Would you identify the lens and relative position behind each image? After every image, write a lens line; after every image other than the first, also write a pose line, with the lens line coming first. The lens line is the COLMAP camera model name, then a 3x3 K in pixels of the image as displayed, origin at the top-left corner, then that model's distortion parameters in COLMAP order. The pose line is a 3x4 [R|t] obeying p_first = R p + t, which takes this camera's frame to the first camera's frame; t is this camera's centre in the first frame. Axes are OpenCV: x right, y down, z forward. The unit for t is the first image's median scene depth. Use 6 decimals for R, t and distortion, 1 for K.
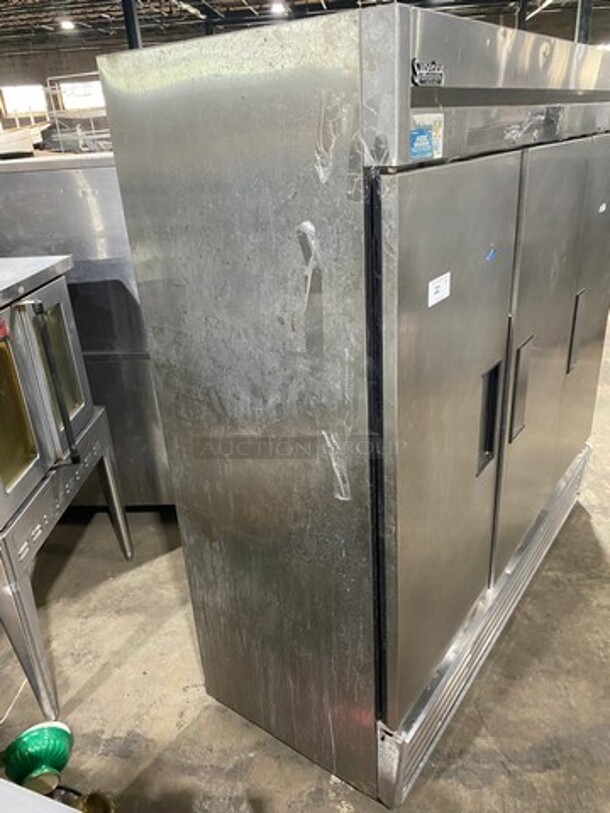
lens RADIAL K [[620.5, 0, 305.9], [0, 620.5, 417.5], [0, 0, 1]] dist [0.005454, 0.002922]
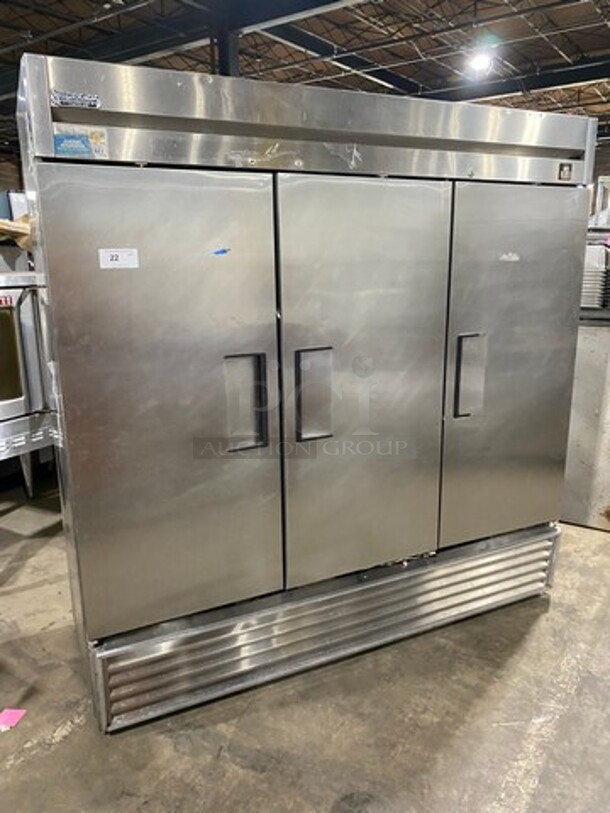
lens RADIAL K [[618.9, 0, 305.0], [0, 618.9, 406.5], [0, 0, 1]] dist [-0.003196, -0.002632]
pose [[0.876626, 0.154719, -0.455620, 0.800746], [-0.237036, 0.962887, -0.129086, 0.116782], [0.418738, 0.221158, 0.880765, 0.047979]]
